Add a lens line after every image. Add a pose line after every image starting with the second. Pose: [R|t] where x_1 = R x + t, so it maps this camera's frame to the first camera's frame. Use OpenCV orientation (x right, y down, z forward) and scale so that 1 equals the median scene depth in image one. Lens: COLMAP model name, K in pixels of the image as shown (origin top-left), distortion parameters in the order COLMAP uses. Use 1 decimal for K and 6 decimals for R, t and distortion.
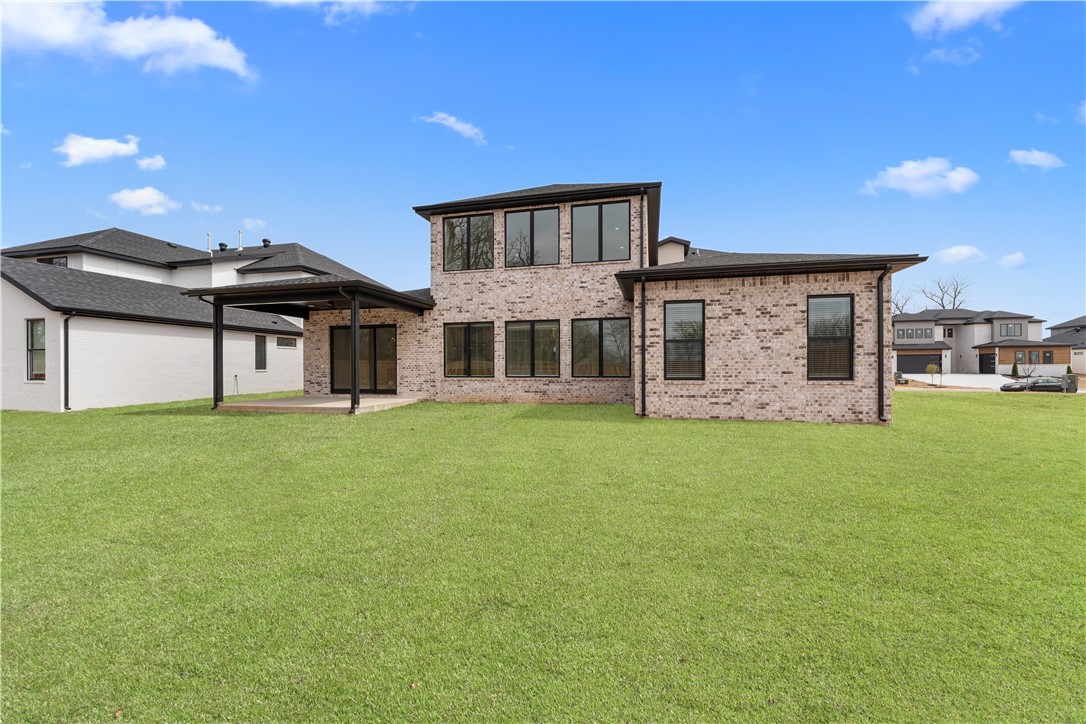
lens RADIAL K [[445.5, 0, 536.6], [0, 445.5, 369.8], [0, 0, 1]] dist [-0.000495, 0.001048]
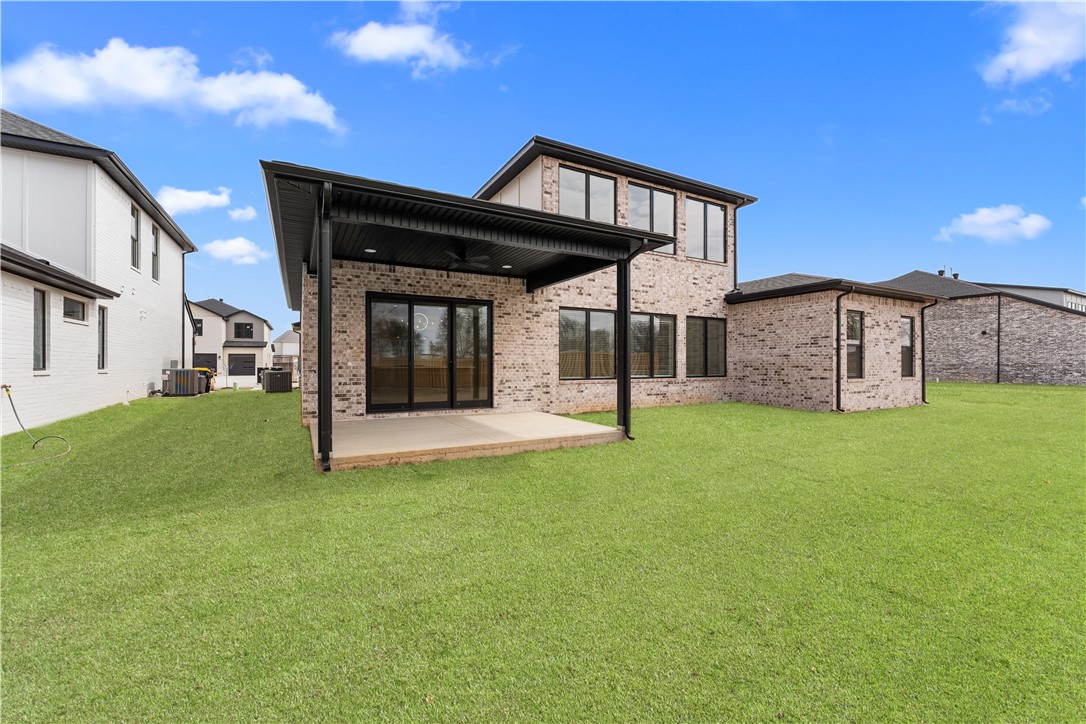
lens RADIAL K [[445.5, 0, 537.1], [0, 445.5, 362.7], [0, 0, 1]] dist [-0.000495, 0.001048]
pose [[0.731897, 0.007111, 0.681379, -0.784769], [0.000134, 0.999944, -0.010580, -0.004344], [-0.681416, 0.007835, 0.731855, 0.518403]]
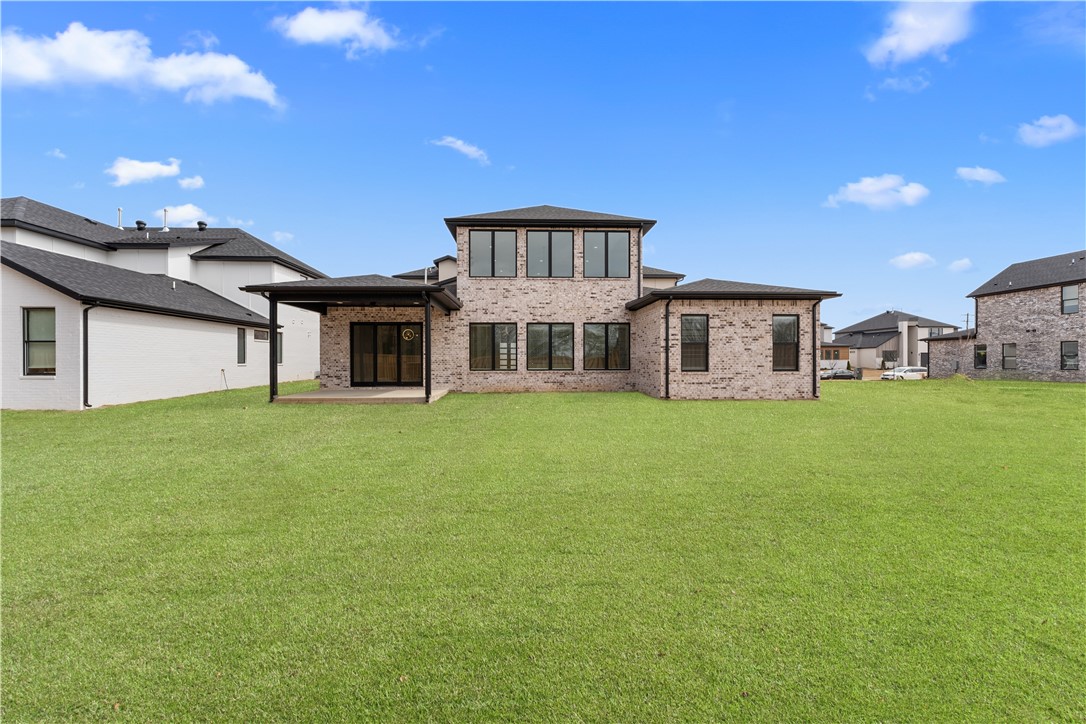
lens RADIAL K [[445.5, 0, 533.8], [0, 445.5, 361.2], [0, 0, 1]] dist [-0.000495, 0.001048]
pose [[0.960377, 0.002384, 0.278694, -0.391392], [-0.000902, 0.999985, -0.005445, -0.000902], [-0.278703, 0.004978, 0.960365, -0.141335]]
